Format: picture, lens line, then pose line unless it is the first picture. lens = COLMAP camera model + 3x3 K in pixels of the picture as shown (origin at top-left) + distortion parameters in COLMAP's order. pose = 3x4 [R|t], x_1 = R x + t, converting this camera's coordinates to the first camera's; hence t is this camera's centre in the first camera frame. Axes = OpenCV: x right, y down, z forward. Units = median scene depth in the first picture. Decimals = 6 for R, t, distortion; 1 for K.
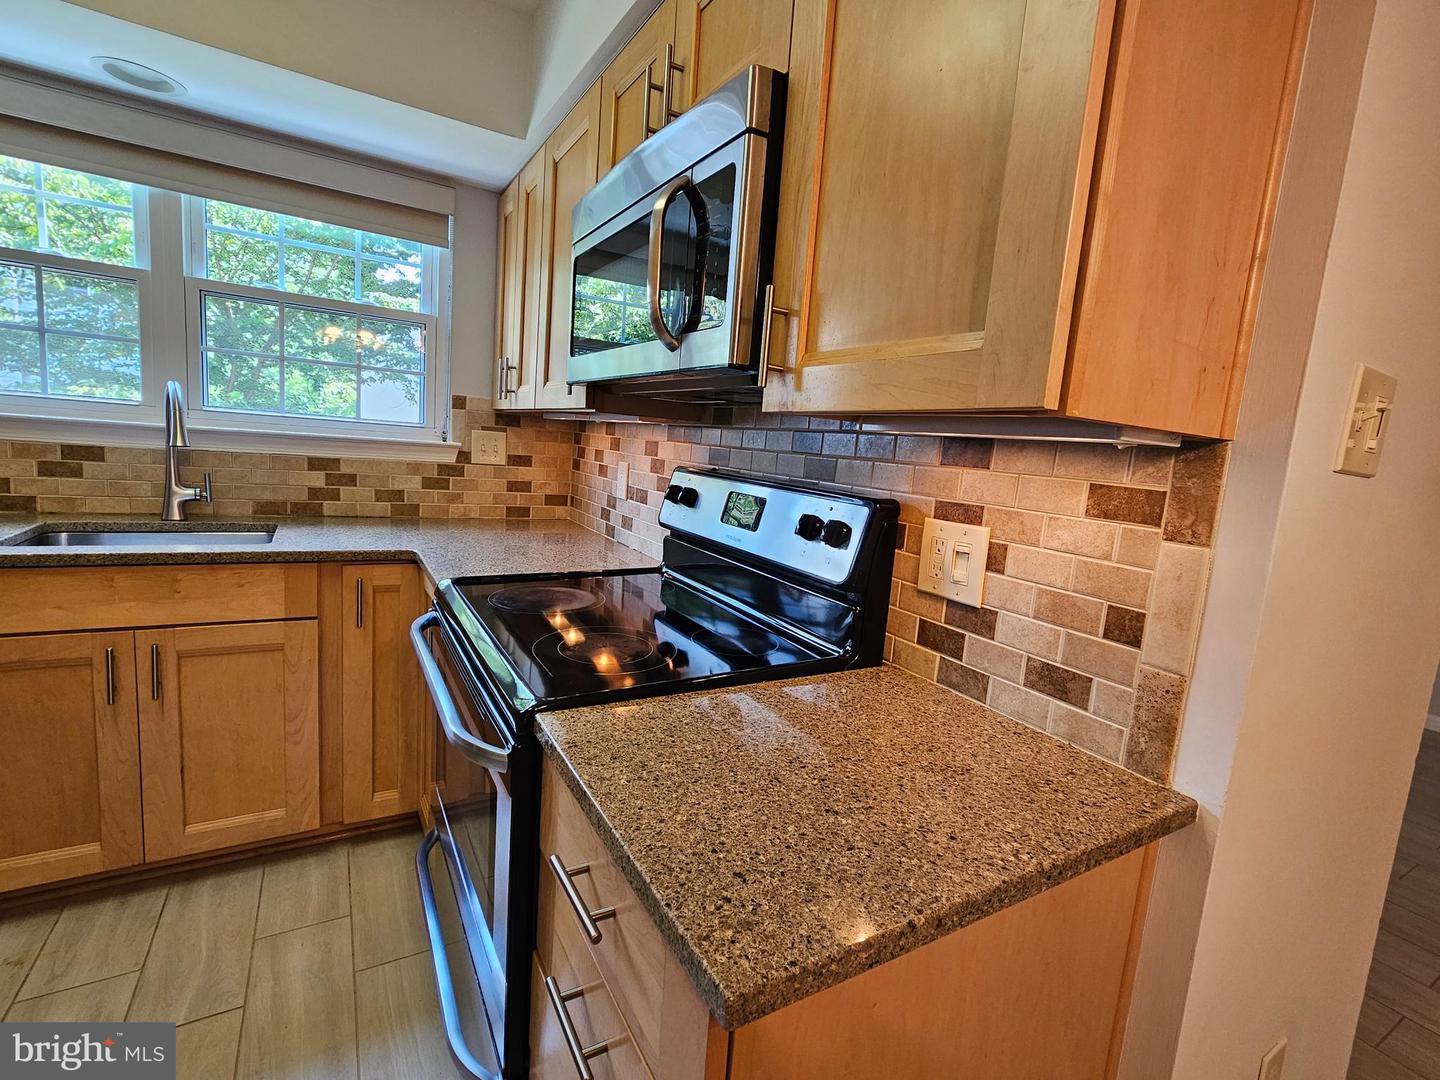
lens RADIAL K [[661.4, 0, 718.9], [0, 661.4, 537.9], [0, 0, 1]] dist [0.000799, 0.001406]
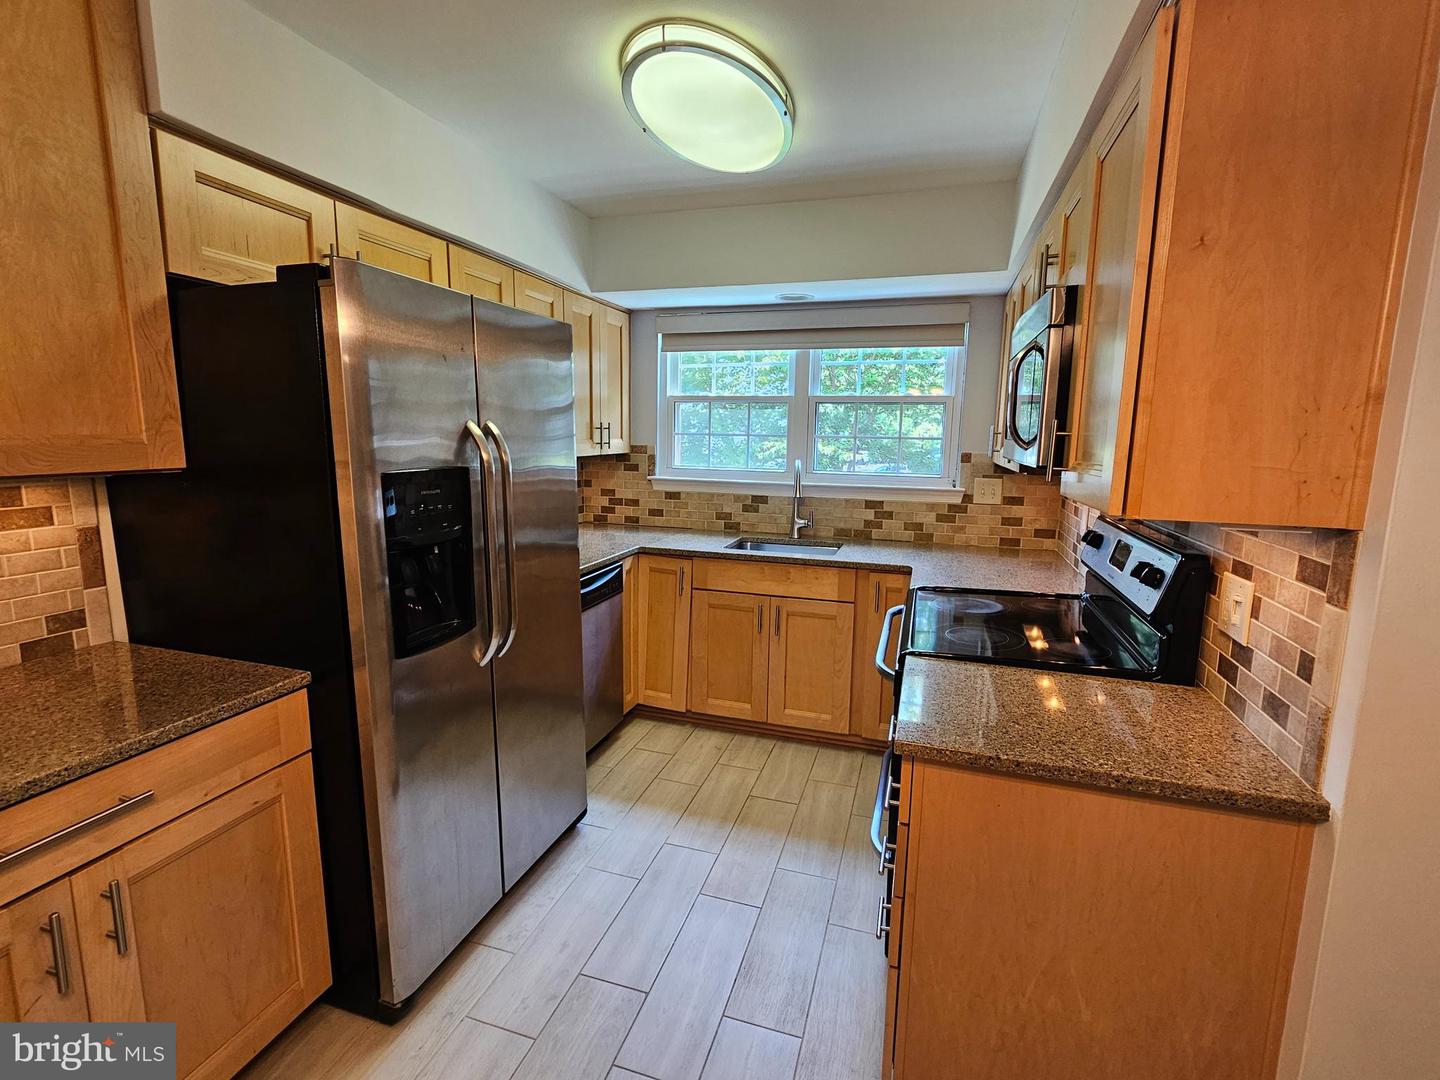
lens RADIAL K [[661.4, 0, 719.6], [0, 661.4, 537.1], [0, 0, 1]] dist [0.000799, 0.001406]
pose [[0.667912, 0.045148, -0.742870, 0.375293], [-0.065921, 0.997824, 0.001373, -0.021590], [0.741315, 0.048054, 0.669435, -0.344249]]
